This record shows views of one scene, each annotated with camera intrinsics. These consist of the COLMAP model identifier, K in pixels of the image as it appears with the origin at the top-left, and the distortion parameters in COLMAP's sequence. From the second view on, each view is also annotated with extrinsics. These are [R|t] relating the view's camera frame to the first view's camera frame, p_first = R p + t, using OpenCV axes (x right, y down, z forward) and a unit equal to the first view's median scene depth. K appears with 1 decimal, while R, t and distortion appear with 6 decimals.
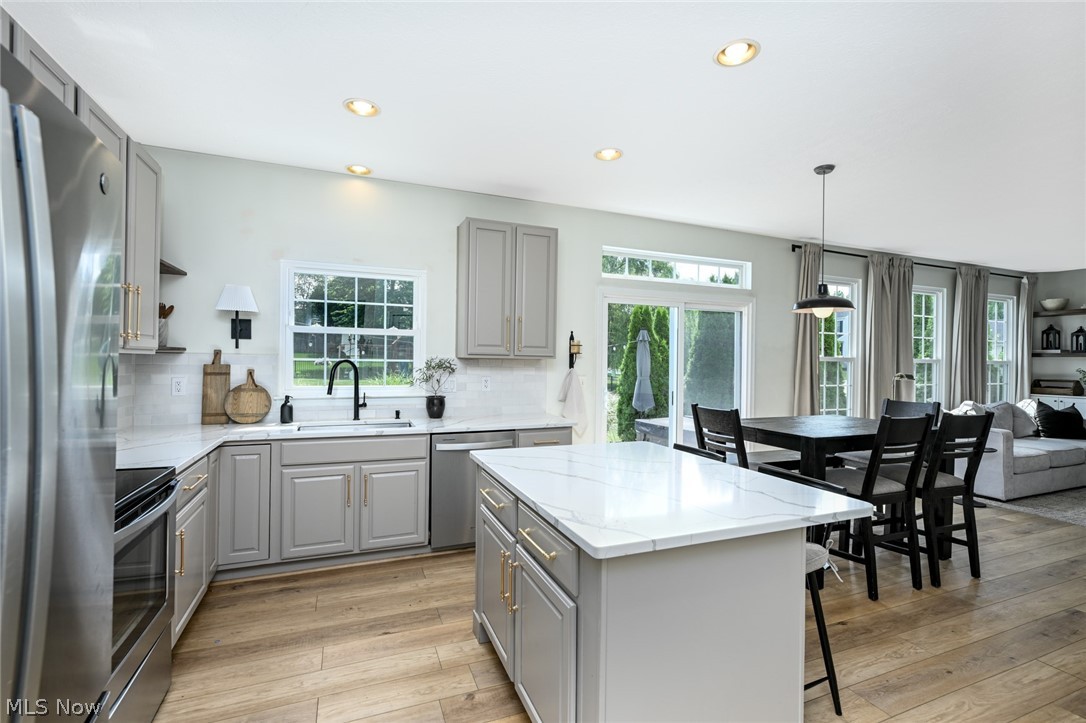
lens RADIAL K [[490.0, 0, 543.0], [0, 490.0, 361.5], [0, 0, 1]] dist [-0.001146, -0.000078]
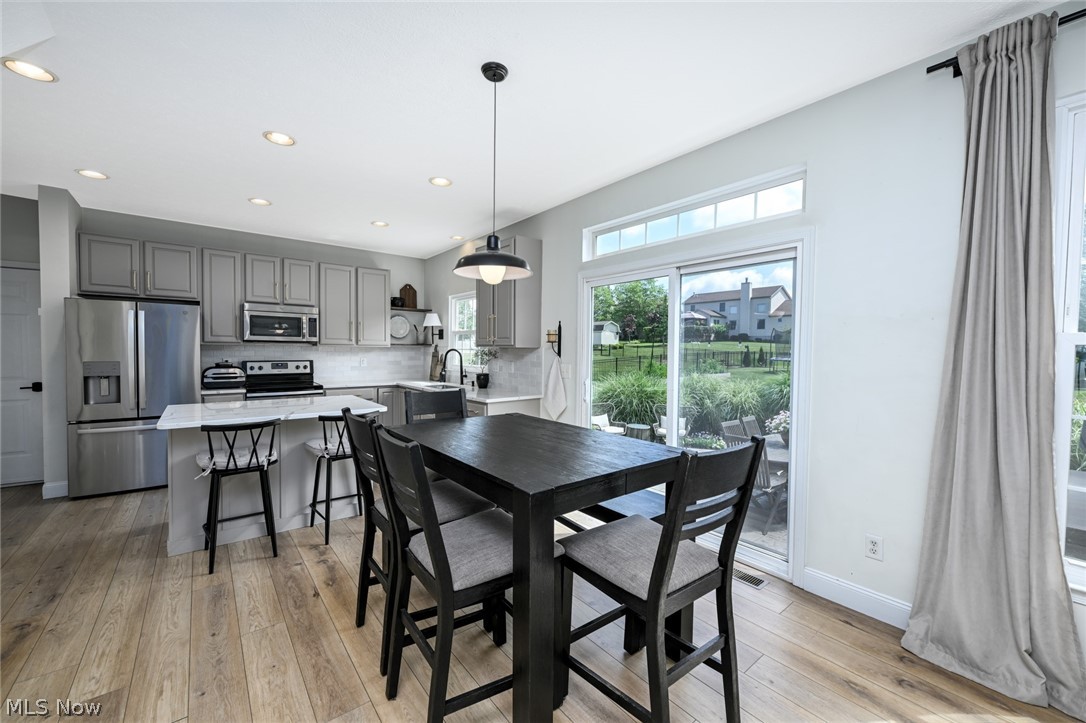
lens RADIAL K [[432.8, 0, 543.0], [0, 432.8, 361.5], [0, 0, 1]] dist [-0.001741, -0.000089]
pose [[0.273835, 0.018995, -0.961589, 1.347468], [-0.004597, 0.999819, 0.018441, 0.011869], [0.961766, -0.000629, 0.273873, 1.004585]]
